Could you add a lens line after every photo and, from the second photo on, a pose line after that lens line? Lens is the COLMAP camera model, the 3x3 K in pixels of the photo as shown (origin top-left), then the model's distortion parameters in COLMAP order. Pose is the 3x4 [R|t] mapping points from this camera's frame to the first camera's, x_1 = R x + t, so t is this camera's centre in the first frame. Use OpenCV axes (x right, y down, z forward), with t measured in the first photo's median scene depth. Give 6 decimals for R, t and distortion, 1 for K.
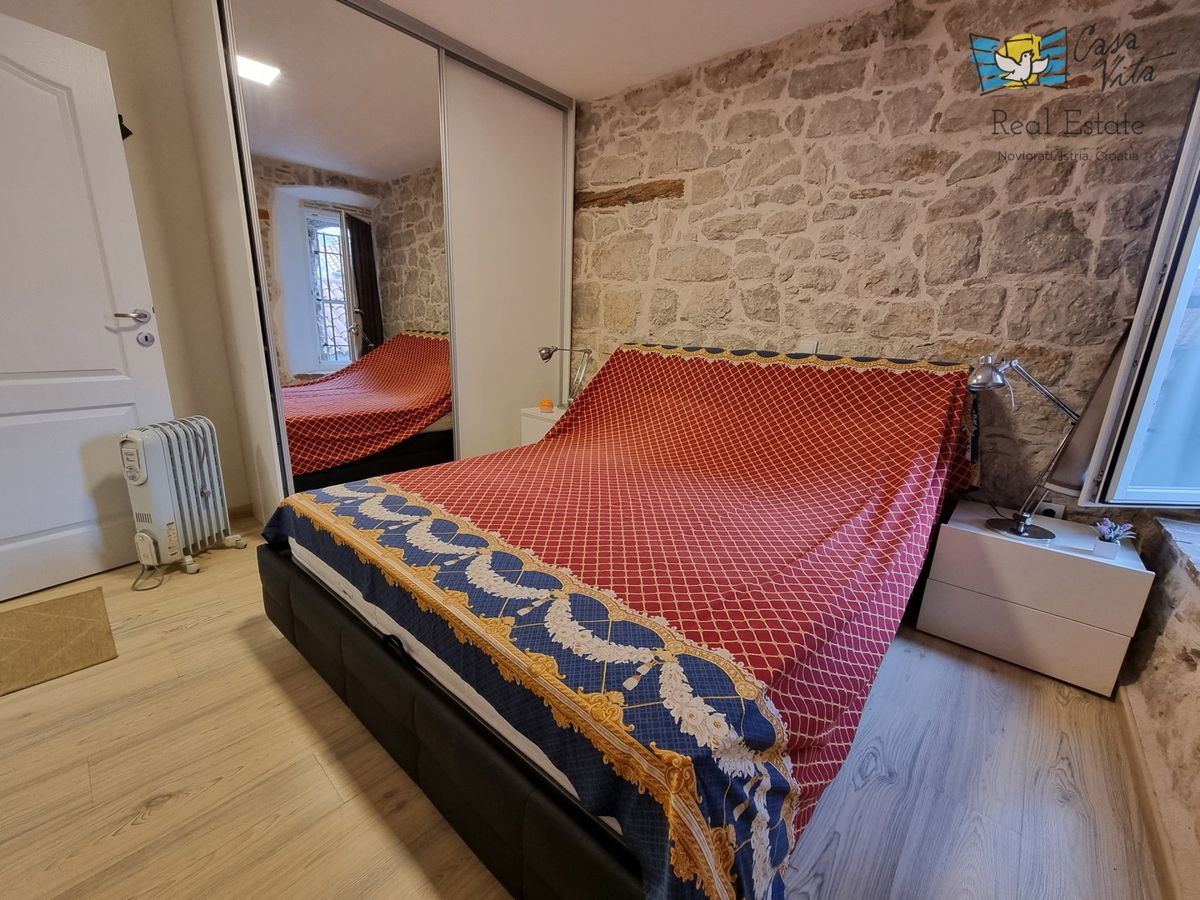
lens RADIAL K [[485.7, 0, 596.3], [0, 485.7, 461.5], [0, 0, 1]] dist [0.002063, -0.003563]
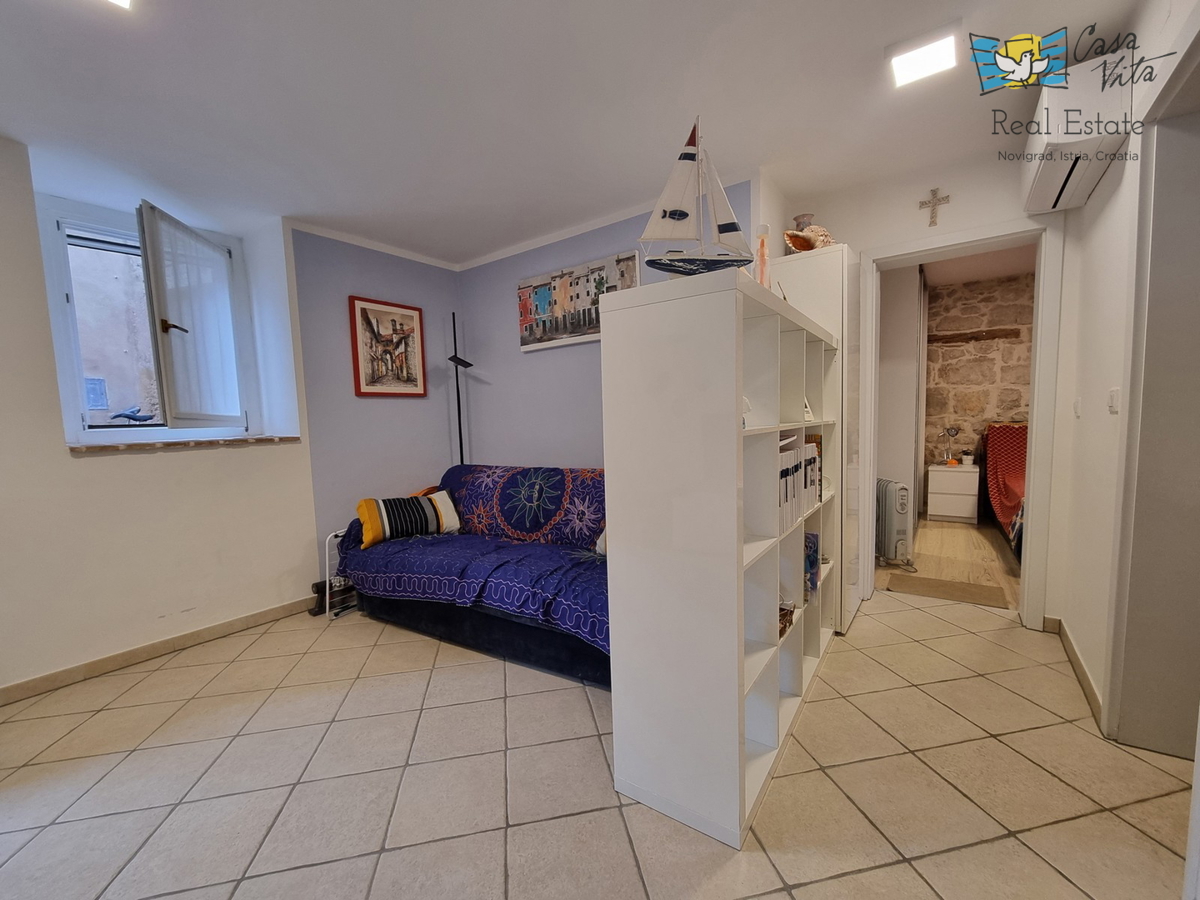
lens RADIAL K [[485.7, 0, 596.3], [0, 485.7, 461.5], [0, 0, 1]] dist [0.002063, -0.003563]
pose [[0.992268, -0.077450, 0.096980, -1.679692], [0.093552, 0.980226, -0.174370, 0.055936], [-0.081558, 0.182095, 0.979893, -0.548803]]
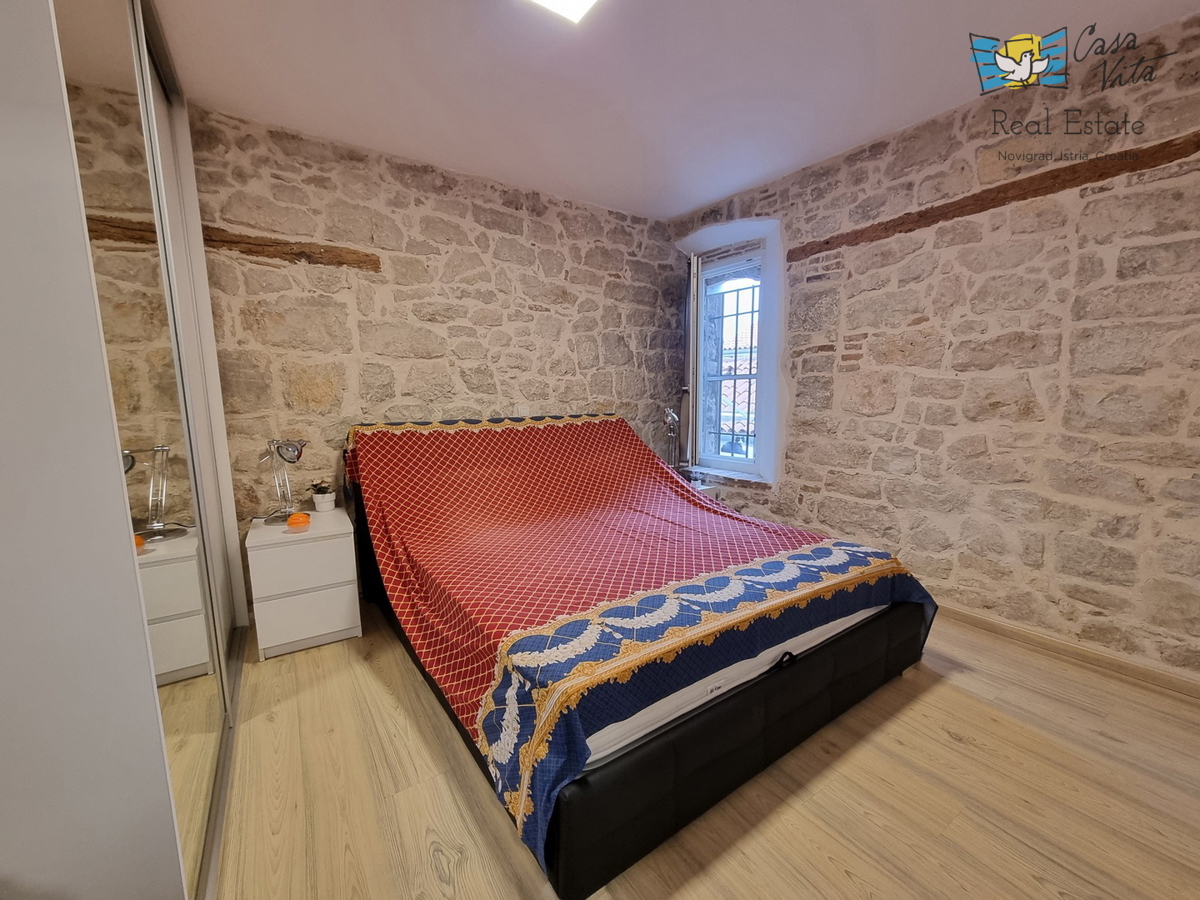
lens RADIAL K [[485.7, 0, 596.3], [0, 485.7, 461.5], [0, 0, 1]] dist [0.002063, -0.003563]
pose [[0.258801, -0.176975, 0.949580, -0.767728], [0.276354, 0.955545, 0.102769, -0.180988], [-0.925554, 0.235824, 0.296203, 0.441288]]
